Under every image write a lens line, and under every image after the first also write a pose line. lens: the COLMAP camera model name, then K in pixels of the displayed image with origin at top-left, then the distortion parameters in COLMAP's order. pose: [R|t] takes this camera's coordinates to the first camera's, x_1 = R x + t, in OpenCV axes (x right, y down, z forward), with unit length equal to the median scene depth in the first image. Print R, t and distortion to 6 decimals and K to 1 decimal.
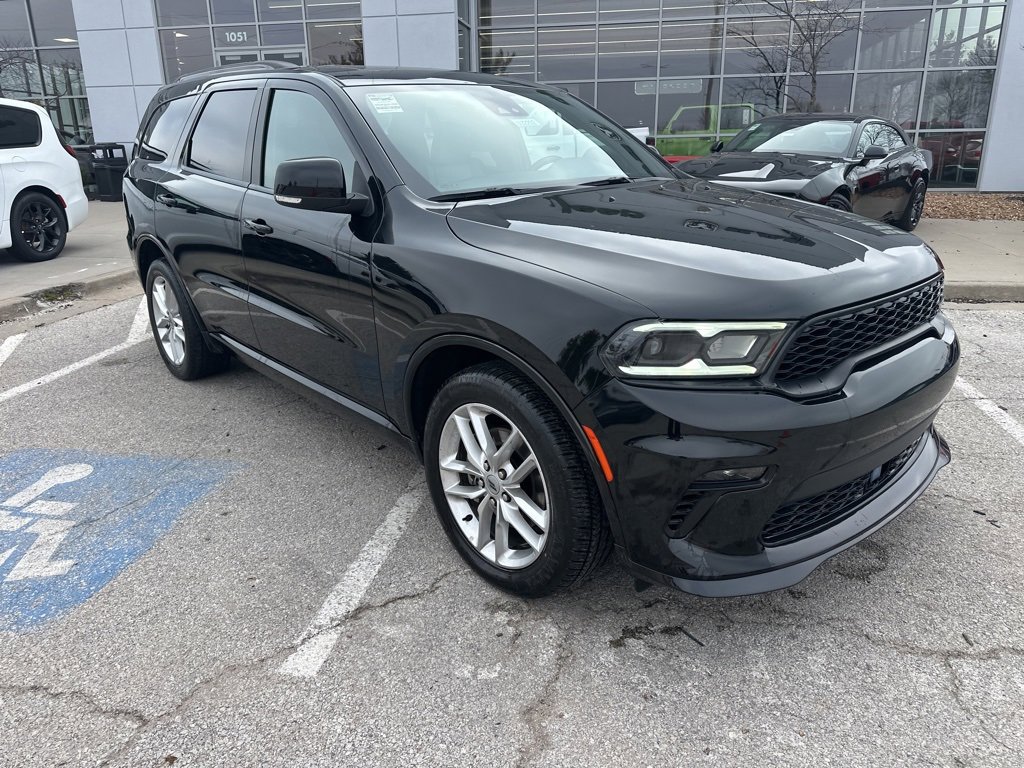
lens RADIAL K [[711.3, 0, 523.8], [0, 711.3, 379.7], [0, 0, 1]] dist [0.031193, -0.038927]
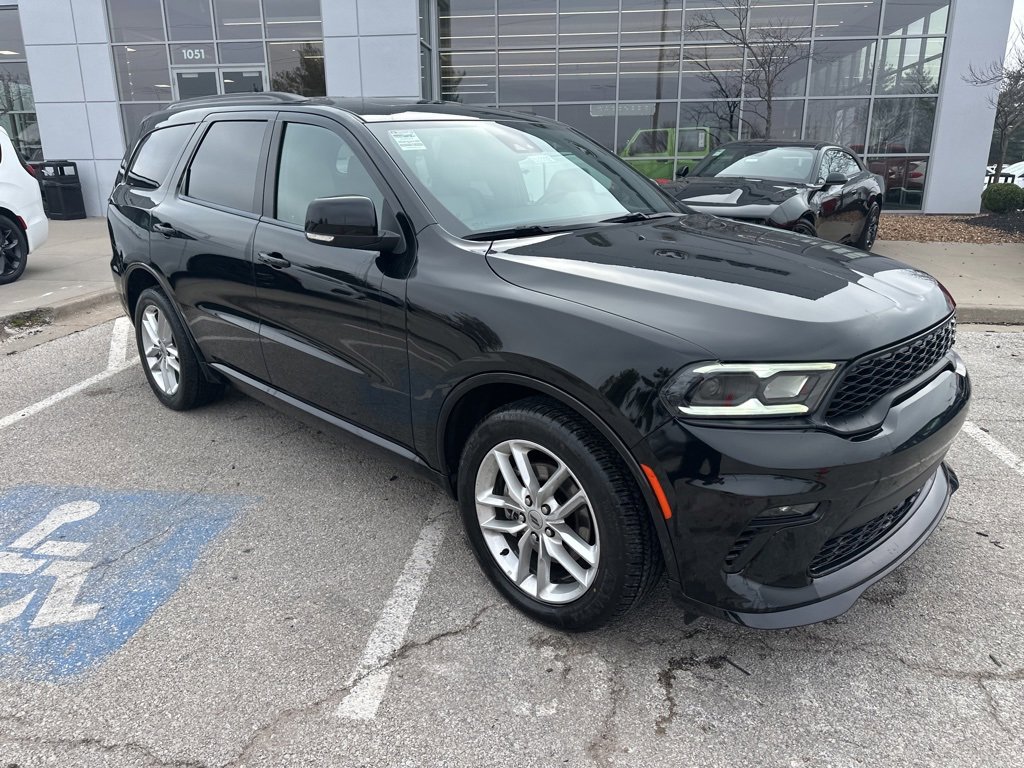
lens RADIAL K [[710.9, 0, 512.0], [0, 710.9, 384.0], [0, 0, 1]] dist [0.032829, -0.039655]
pose [[0.998456, -0.008893, 0.054832, -0.122804], [0.009751, 0.999834, -0.015394, -0.028804], [-0.054686, 0.015905, 0.998377, -0.012190]]
